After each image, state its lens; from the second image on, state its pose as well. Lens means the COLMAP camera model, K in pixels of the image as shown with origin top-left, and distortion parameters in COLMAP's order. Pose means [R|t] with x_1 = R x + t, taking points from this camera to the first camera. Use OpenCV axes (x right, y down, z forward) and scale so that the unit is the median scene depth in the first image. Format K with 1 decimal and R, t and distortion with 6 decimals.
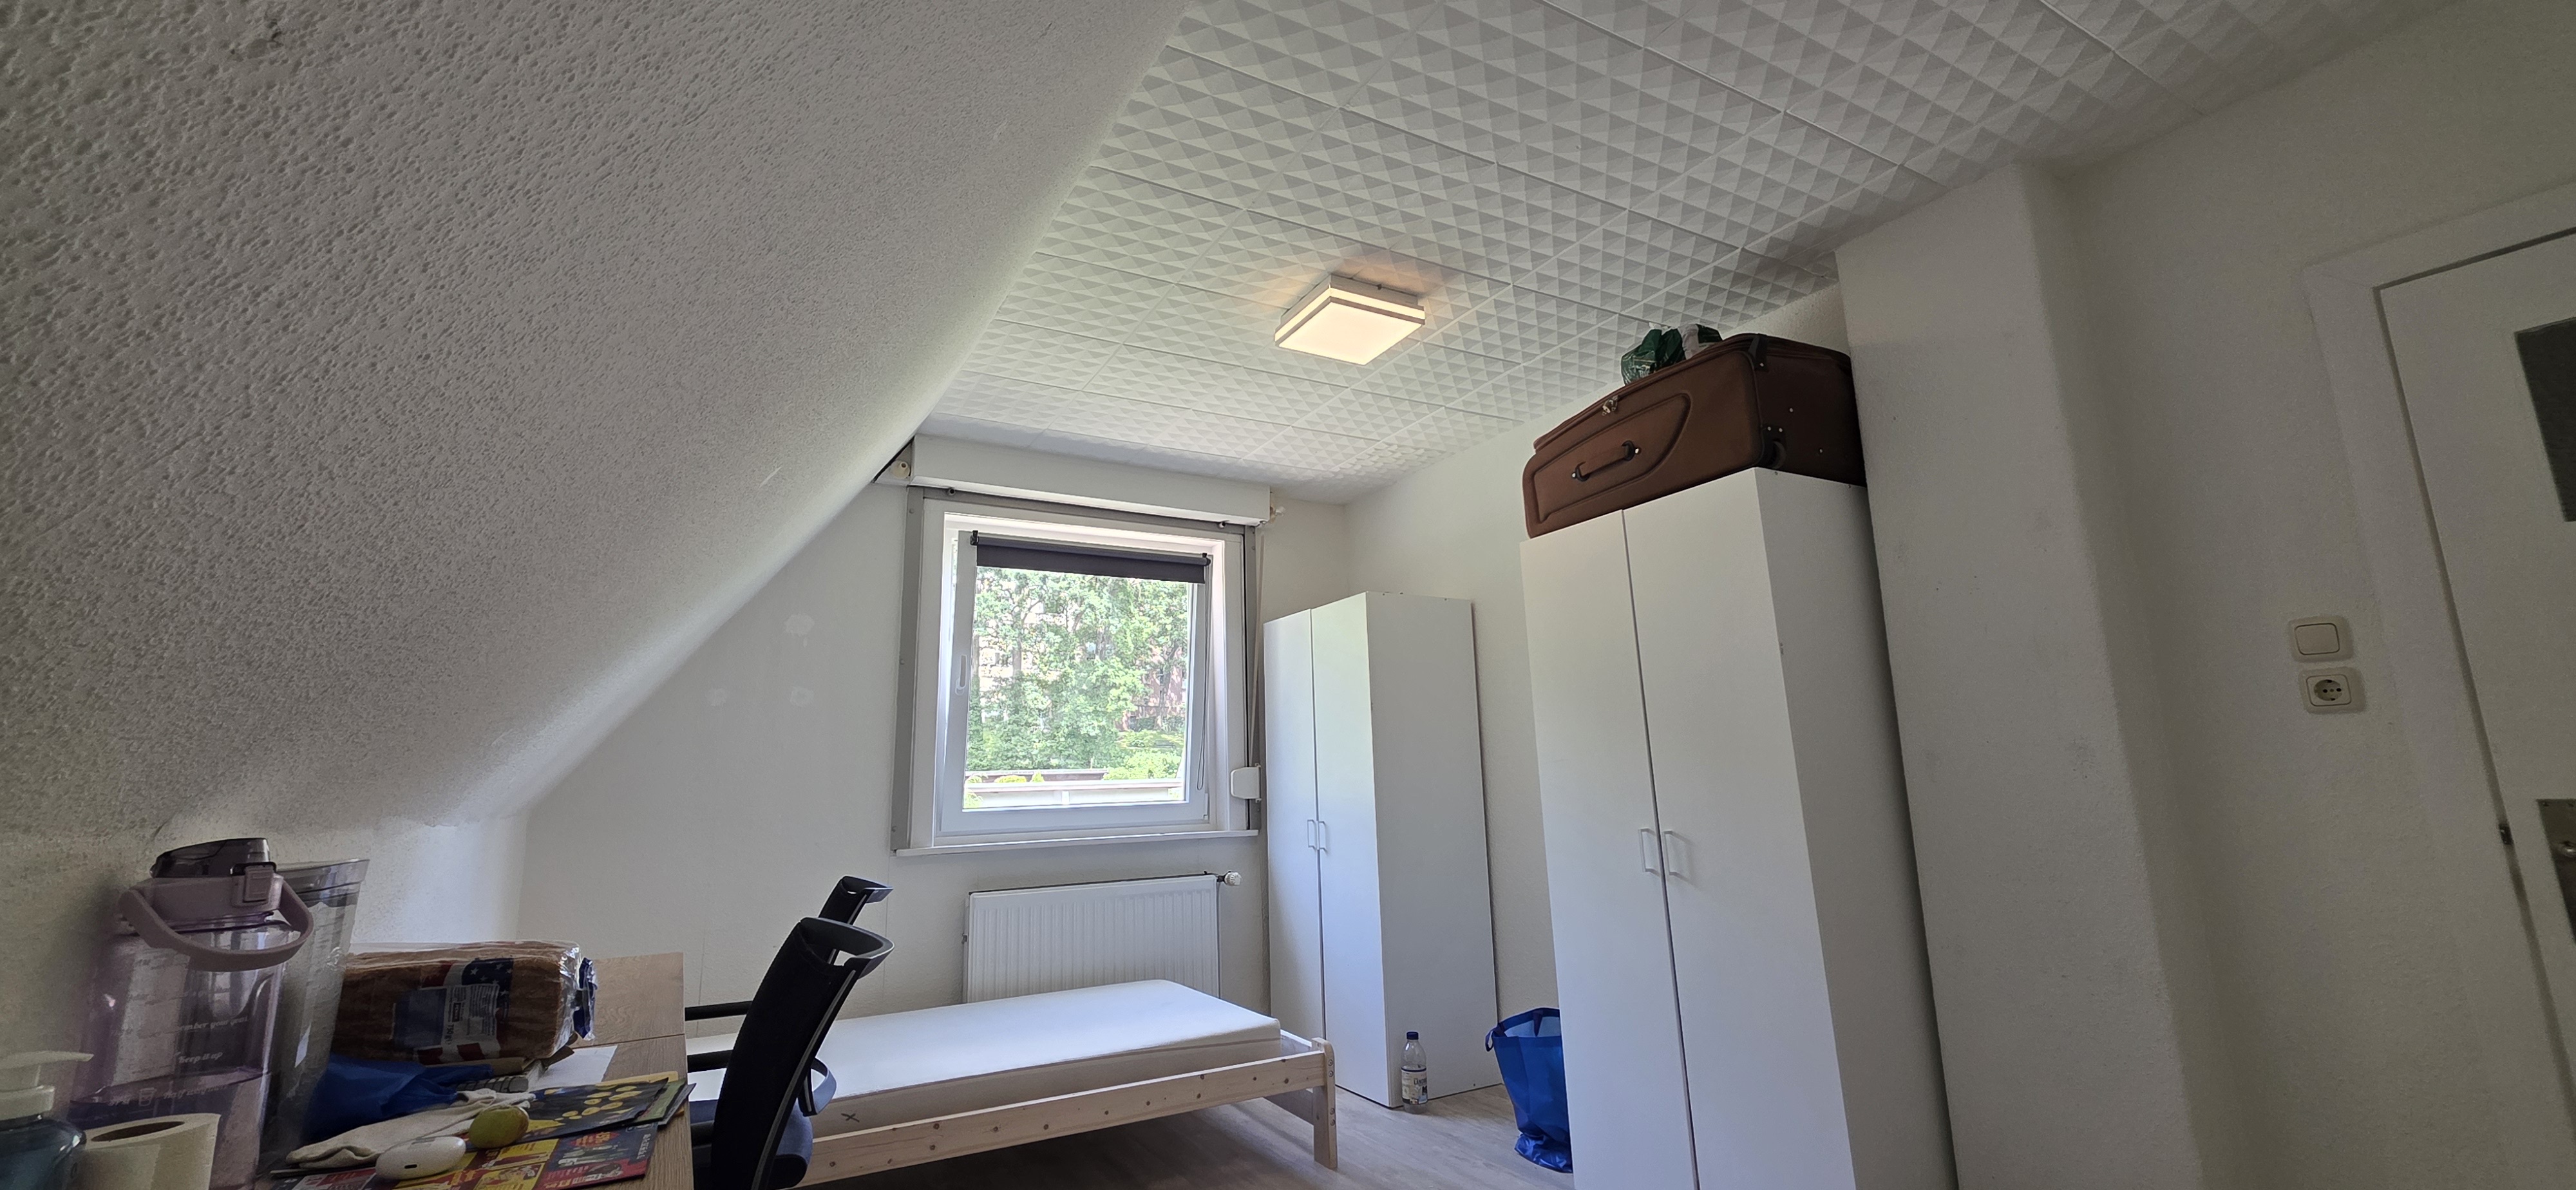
lens RADIAL K [[1035.1, 0, 1288.0], [0, 1035.1, 595.0], [0, 0, 1]] dist [-0.000178, -0.000017]
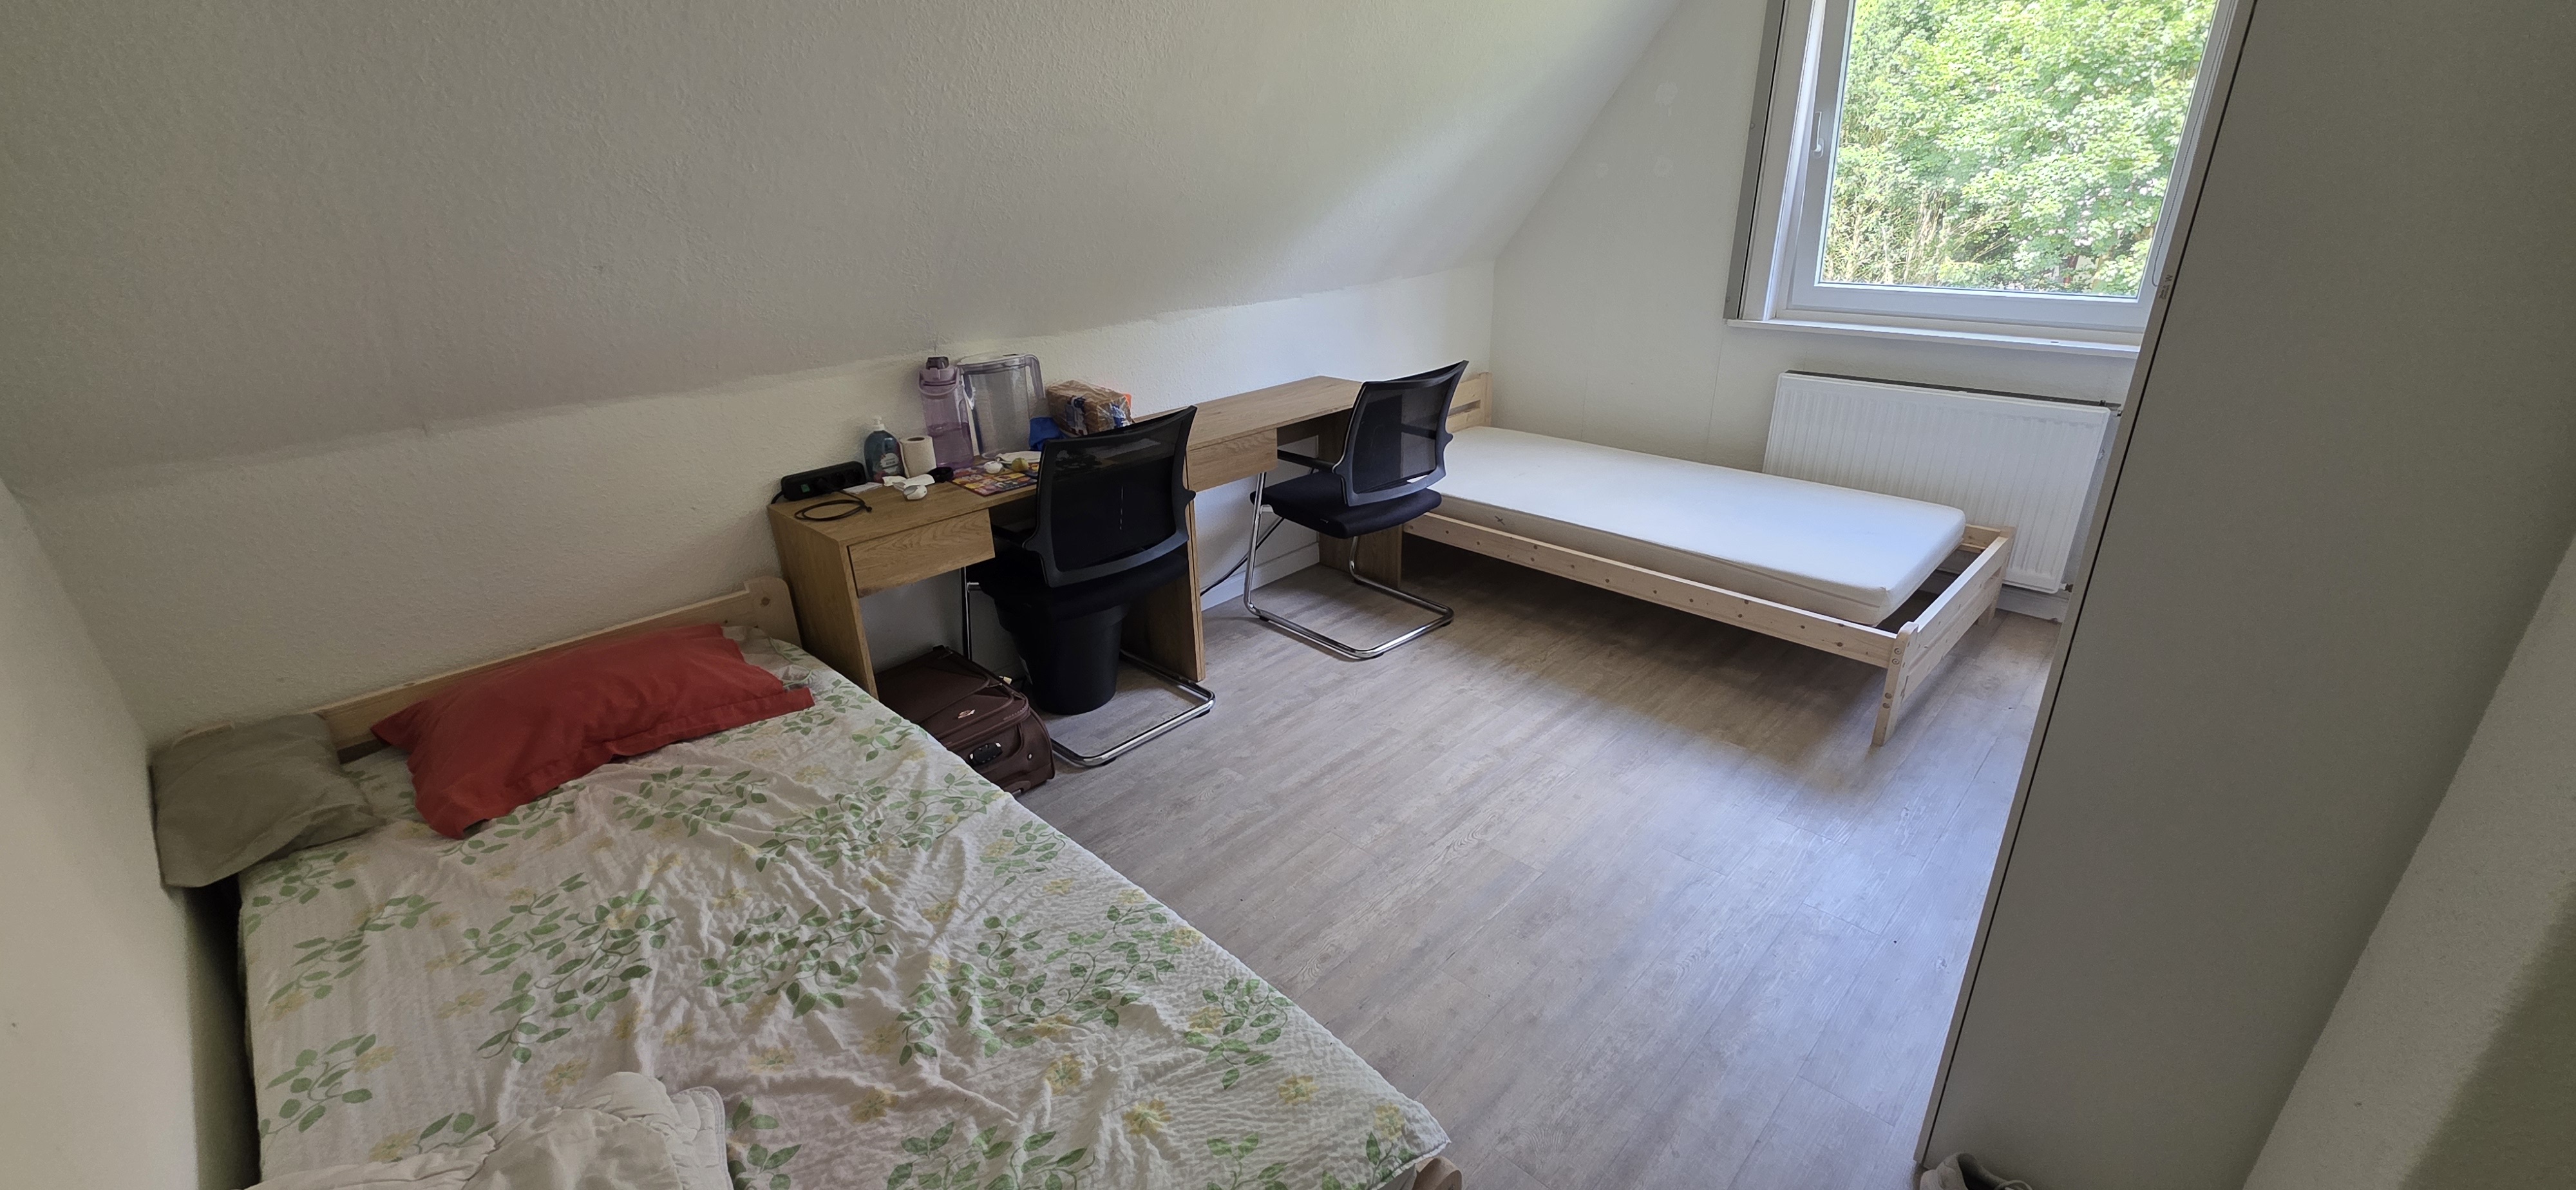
lens RADIAL K [[1035.1, 0, 1288.0], [0, 1035.1, 595.0], [0, 0, 1]] dist [-0.000178, -0.000017]
pose [[0.257030, 0.396239, -0.881436, 0.560289], [0.200966, 0.870225, 0.449802, -0.078443], [0.945277, -0.292751, 0.144044, 0.338649]]
